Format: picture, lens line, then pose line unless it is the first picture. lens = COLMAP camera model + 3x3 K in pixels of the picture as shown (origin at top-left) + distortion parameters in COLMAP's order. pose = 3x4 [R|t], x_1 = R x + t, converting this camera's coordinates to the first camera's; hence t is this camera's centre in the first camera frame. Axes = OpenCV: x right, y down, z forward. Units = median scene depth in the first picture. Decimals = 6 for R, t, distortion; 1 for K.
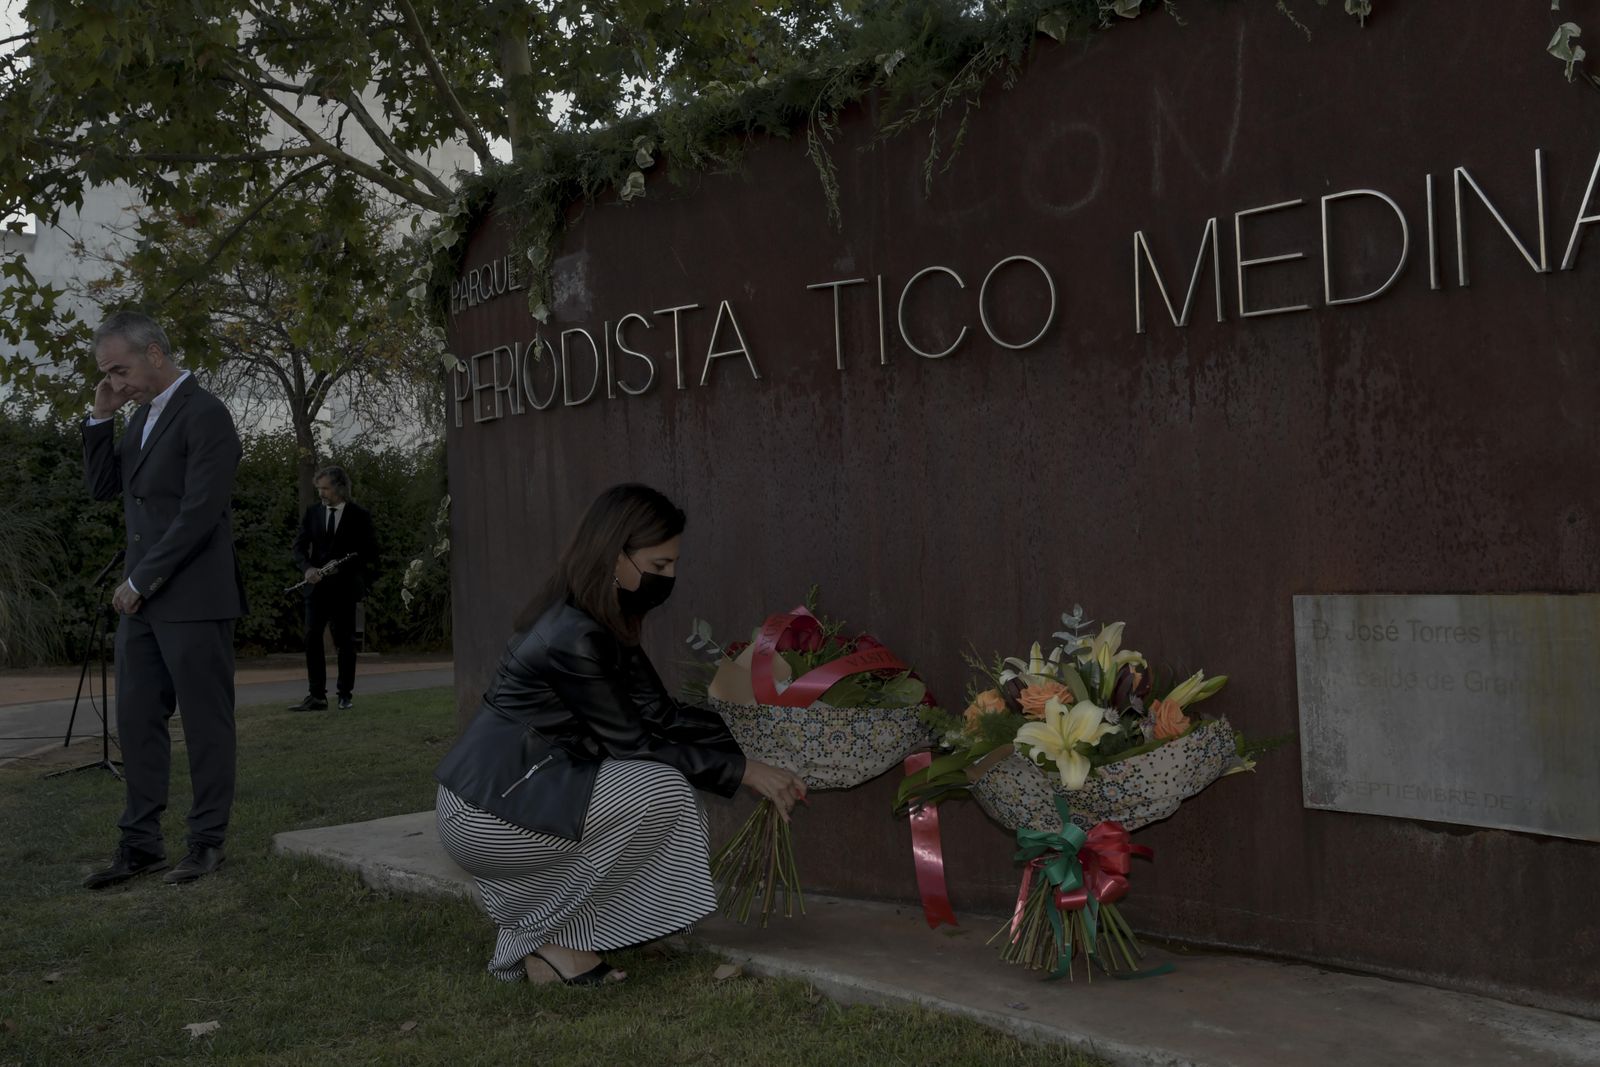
lens RADIAL K [[1665.0, 0, 800.0], [0, 1665.0, 533.5], [0, 0, 1]] dist [-0.018824, 0.010852]
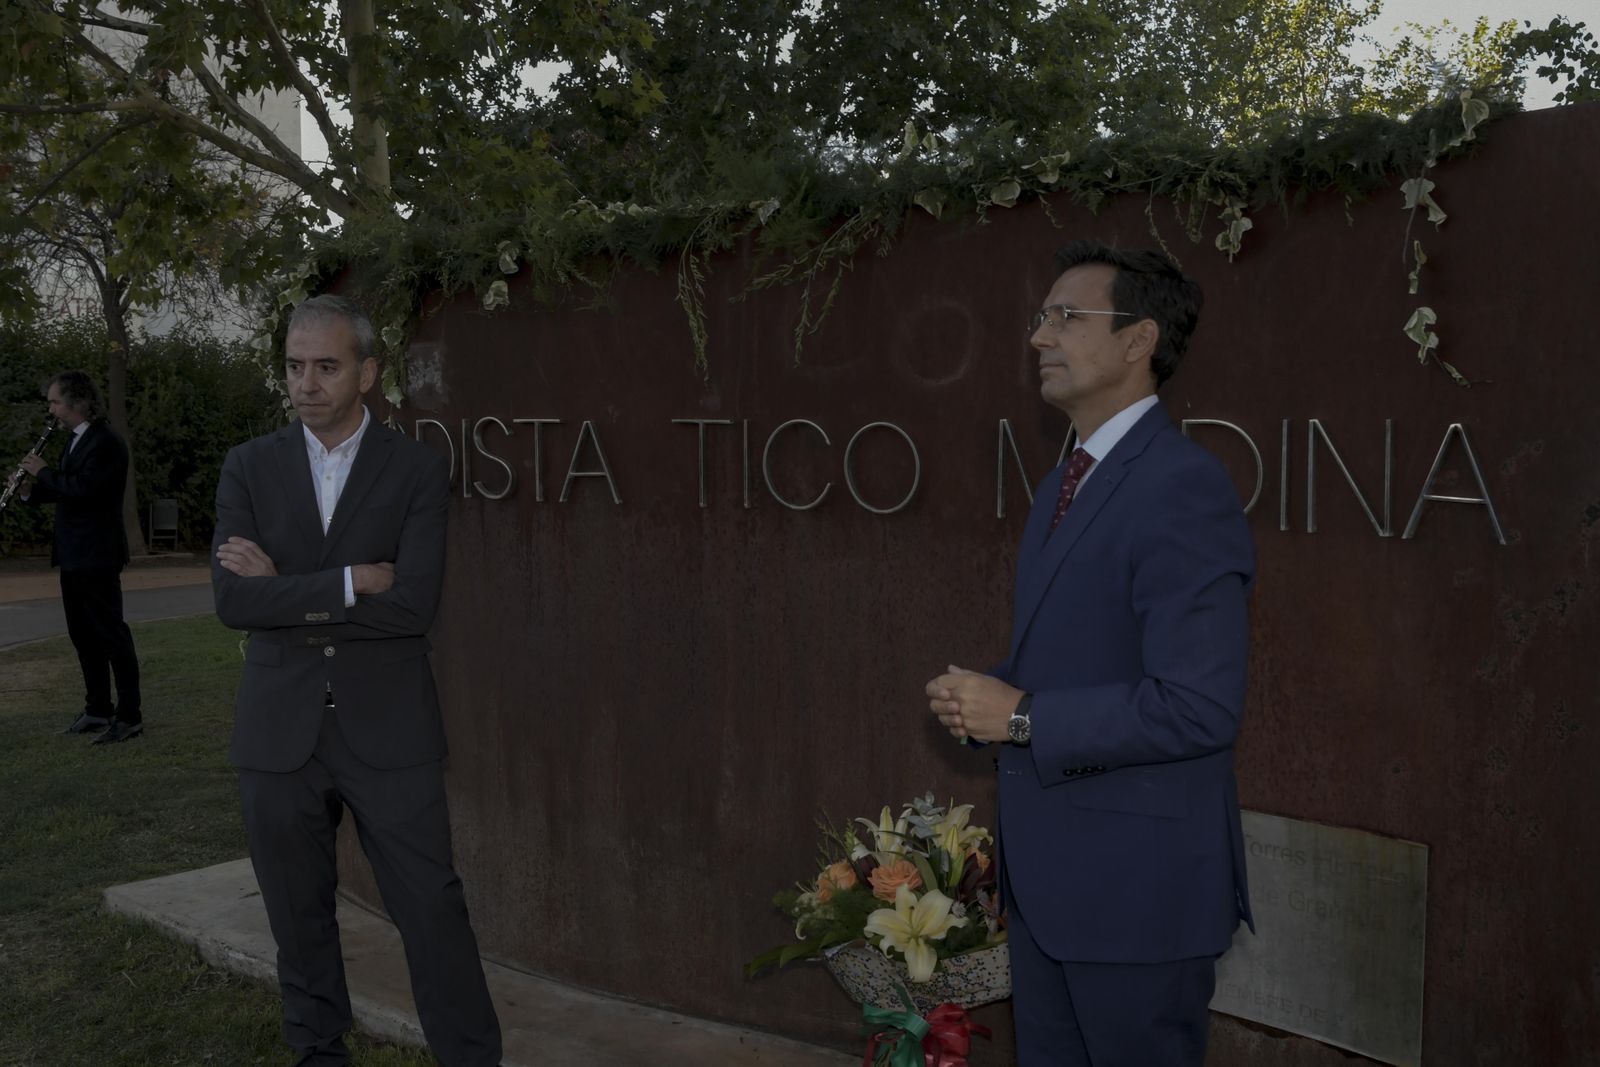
lens RADIAL K [[1665.0, 0, 800.0], [0, 1665.0, 533.5], [0, 0, 1]] dist [-0.018824, 0.010852]
pose [[0.993834, 0.030911, 0.106484, -0.022856], [-0.038810, 0.996582, 0.072919, -0.151346], [-0.103866, -0.076602, 0.991637, -0.004309]]
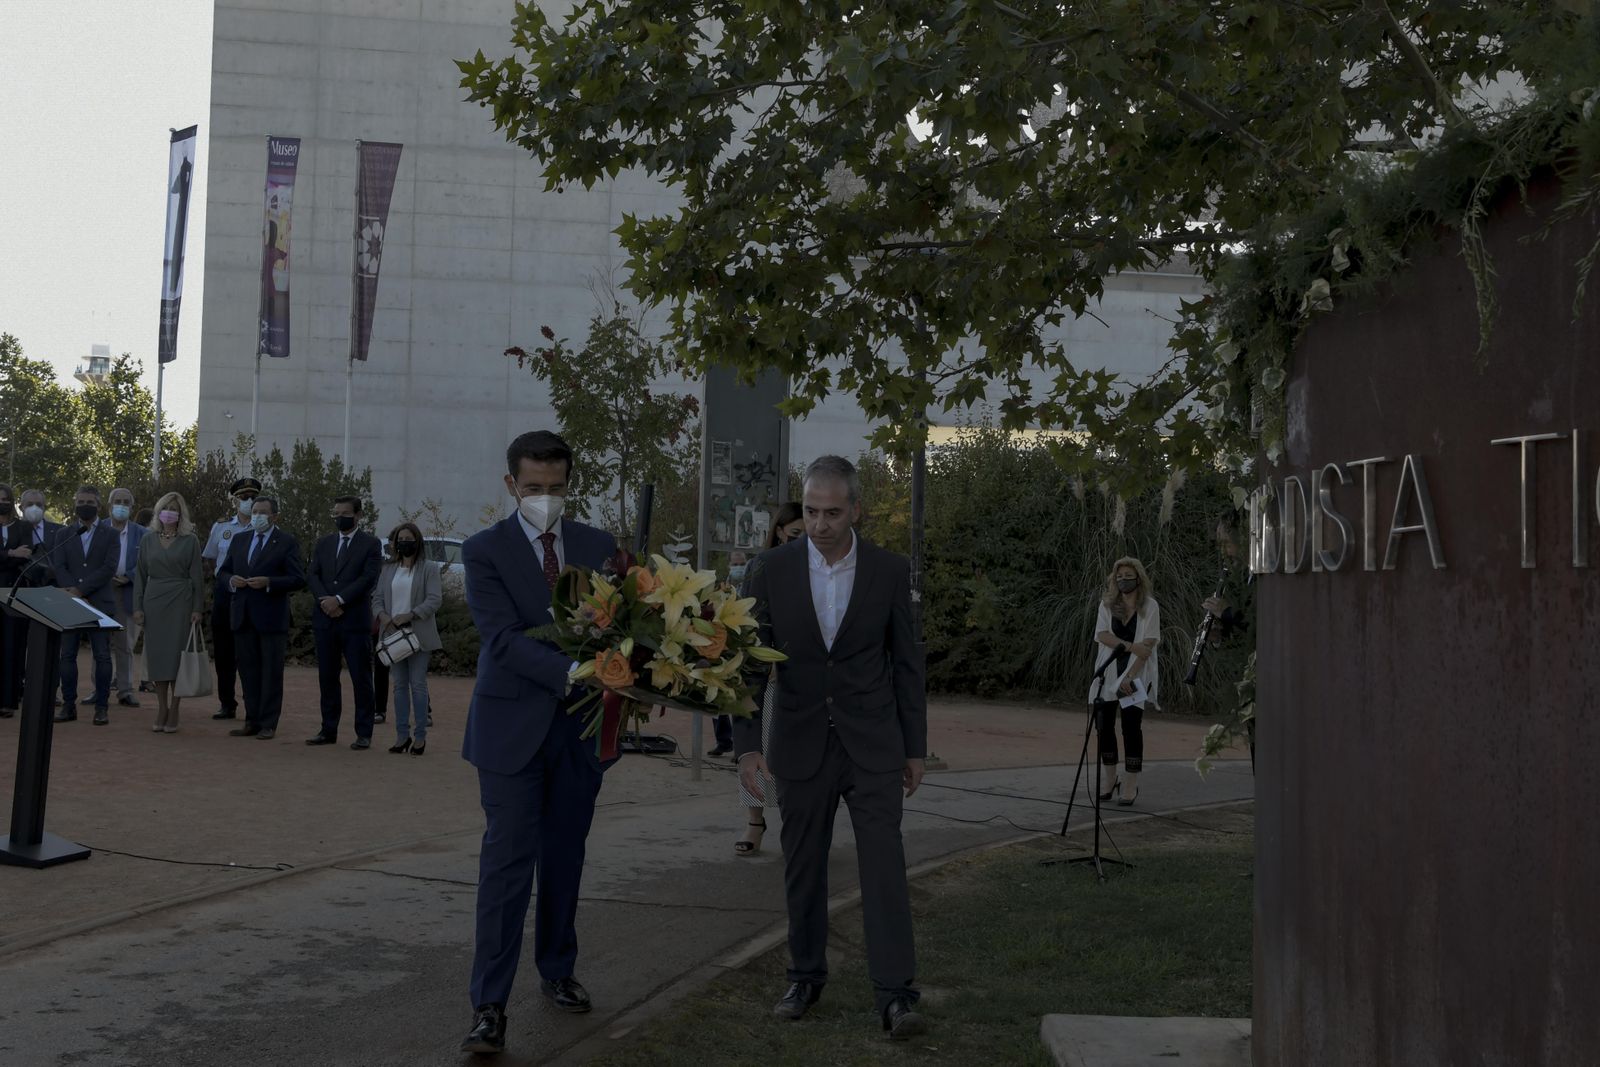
lens RADIAL K [[1677.4, 0, 800.0], [0, 1677.4, 533.5], [0, 0, 1]] dist [-0.016599, 0.019153]
pose [[0.734113, 0.032626, -0.678243, 0.252423], [-0.045918, 0.998944, -0.001648, -0.093729], [0.677473, 0.032353, 0.734835, 0.299518]]
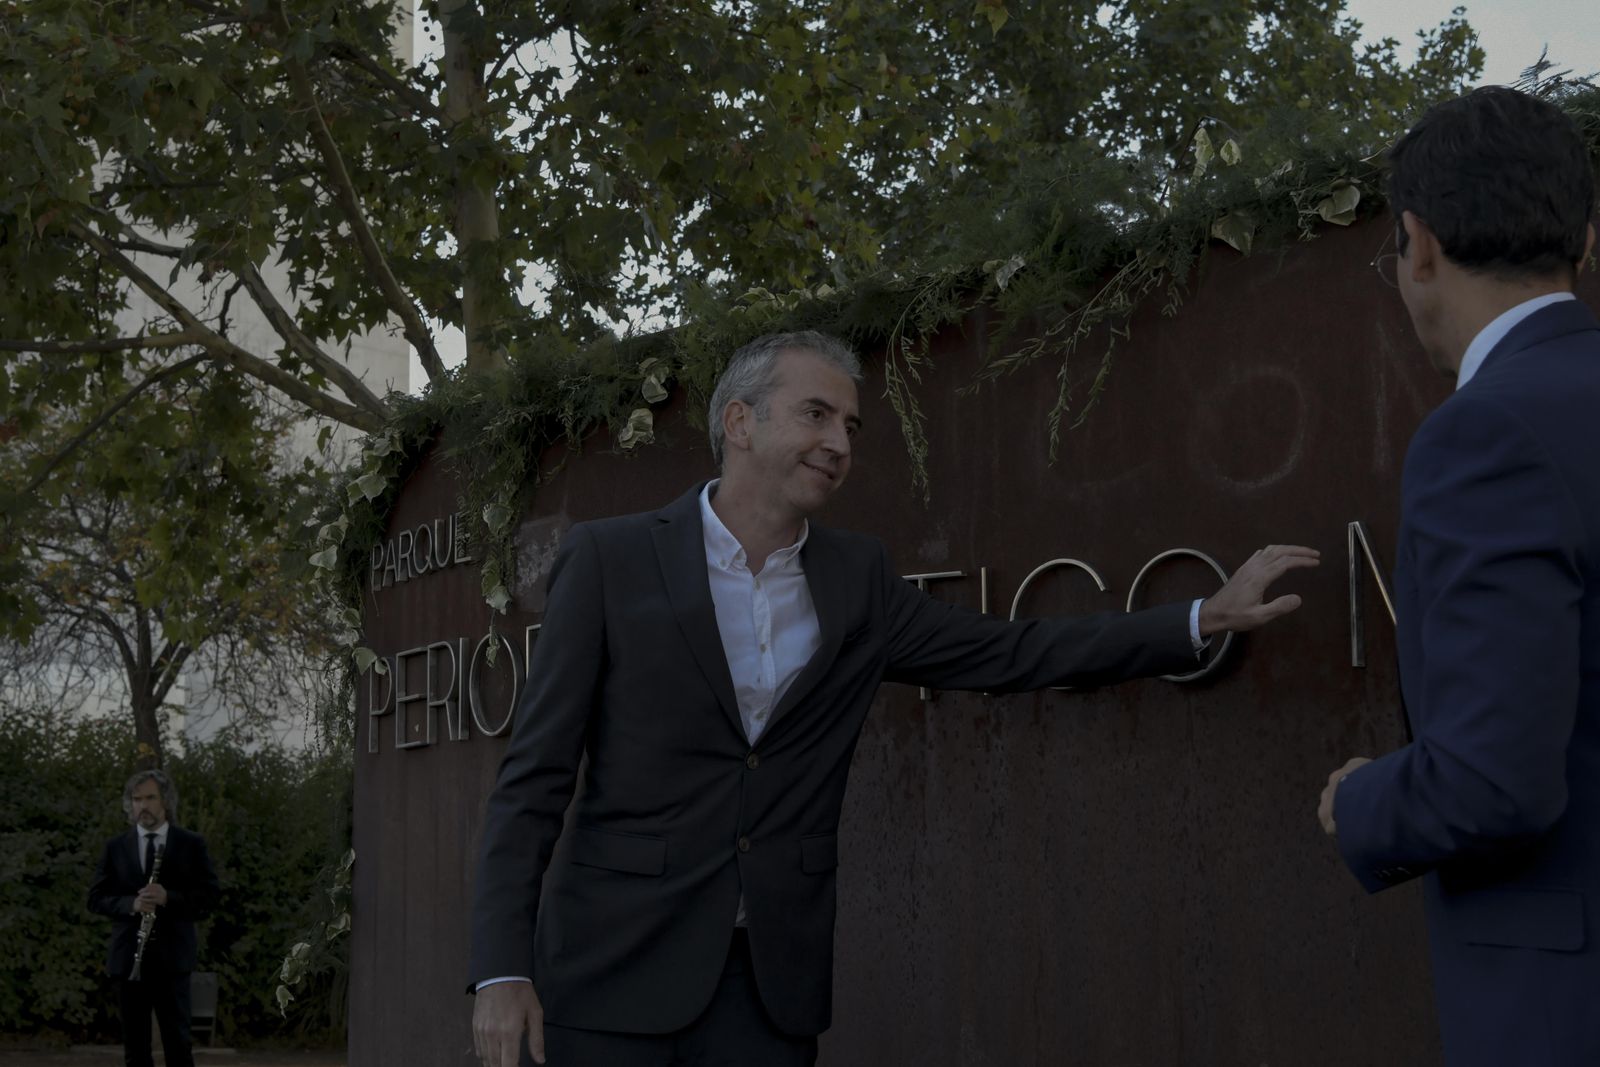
lens RADIAL K [[2432.2, 0, 800.0], [0, 2432.2, 533.5], [0, 0, 1]] dist [-0.028698, -0.026010]
pose [[0.999289, 0.024866, -0.028350, -0.000656], [-0.028626, 0.989589, -0.141049, -0.021584], [0.024548, 0.141760, 0.989597, -0.014380]]
